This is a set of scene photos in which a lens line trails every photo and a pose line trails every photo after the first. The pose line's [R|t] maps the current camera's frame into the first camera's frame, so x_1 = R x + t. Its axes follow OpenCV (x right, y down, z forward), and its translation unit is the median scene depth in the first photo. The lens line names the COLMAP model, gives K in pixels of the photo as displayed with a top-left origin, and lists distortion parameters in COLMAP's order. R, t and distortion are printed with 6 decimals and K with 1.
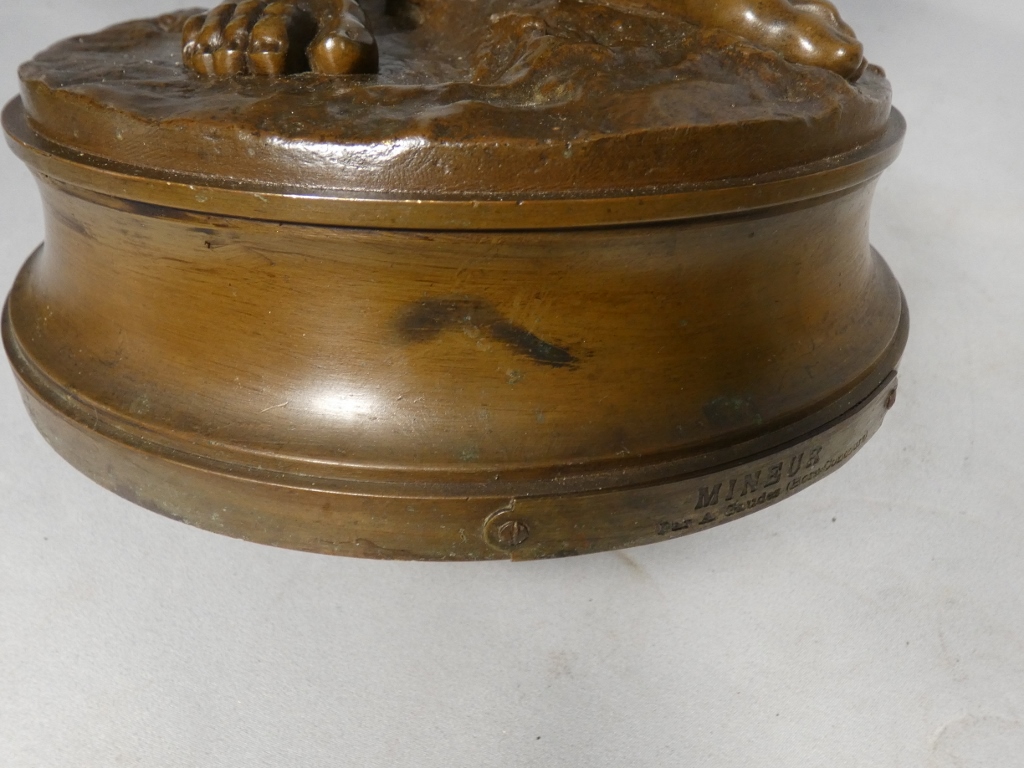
lens RADIAL K [[753.5, 0, 512.0], [0, 753.5, 384.0], [0, 0, 1]] dist [-0.001430, 0.000509]
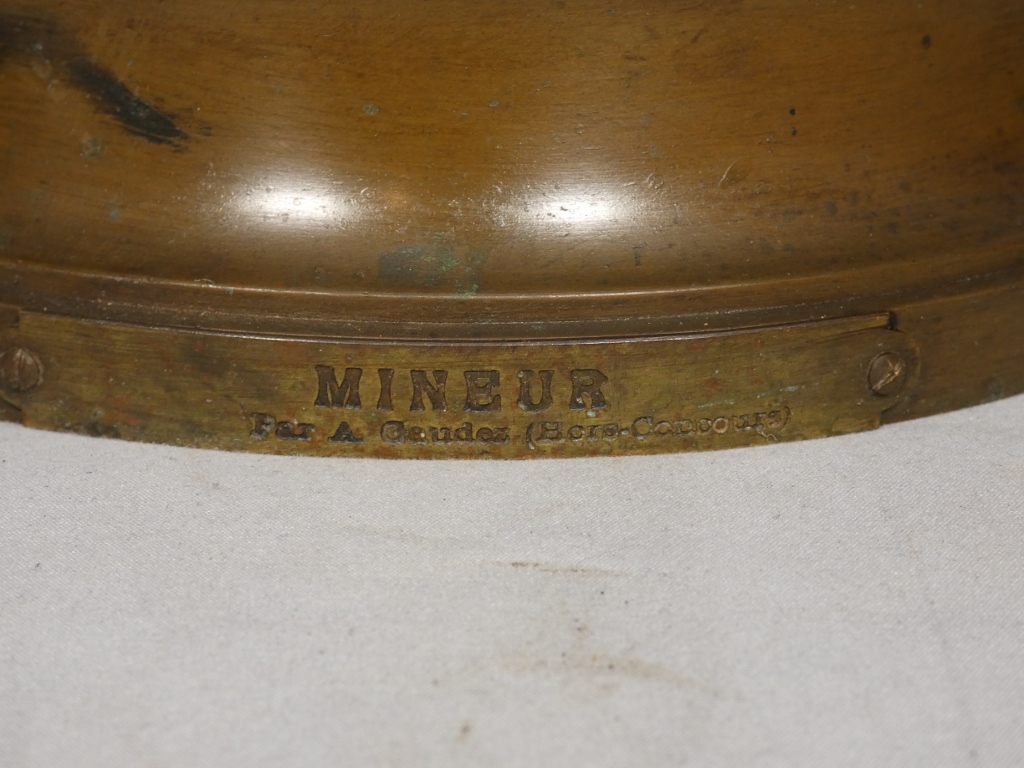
lens RADIAL K [[2417.7, 0, 512.0], [0, 2417.7, 384.0], [0, 0, 1]] dist [0.350699, -3.810215]
pose [[0.899954, 0.158003, -0.406347, 1.225272], [-0.223952, 0.967195, -0.119915, 0.362002], [0.374070, 0.198920, 0.905816, -0.736503]]
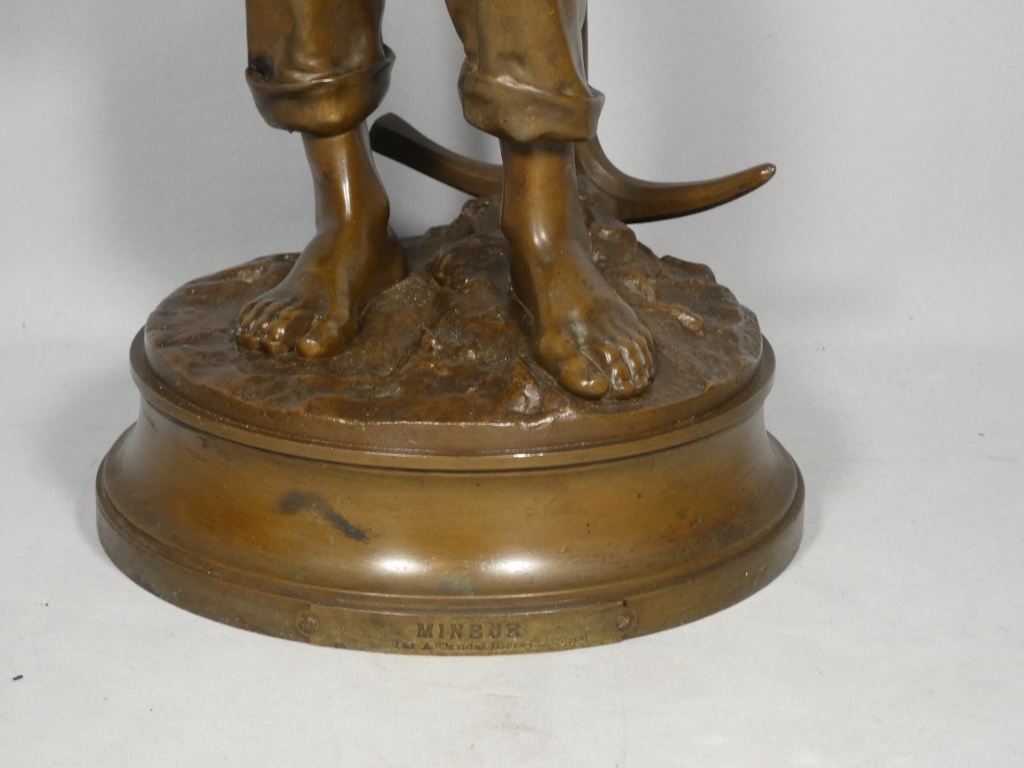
lens RADIAL K [[2417.7, 0, 512.0], [0, 2417.7, 384.0], [0, 0, 1]] dist [0.350699, -3.810215]
pose [[0.903753, 0.134951, -0.406226, 2.699806], [-0.216575, 0.962731, -0.161999, 0.475672], [0.369224, 0.234386, 0.899298, -4.154096]]
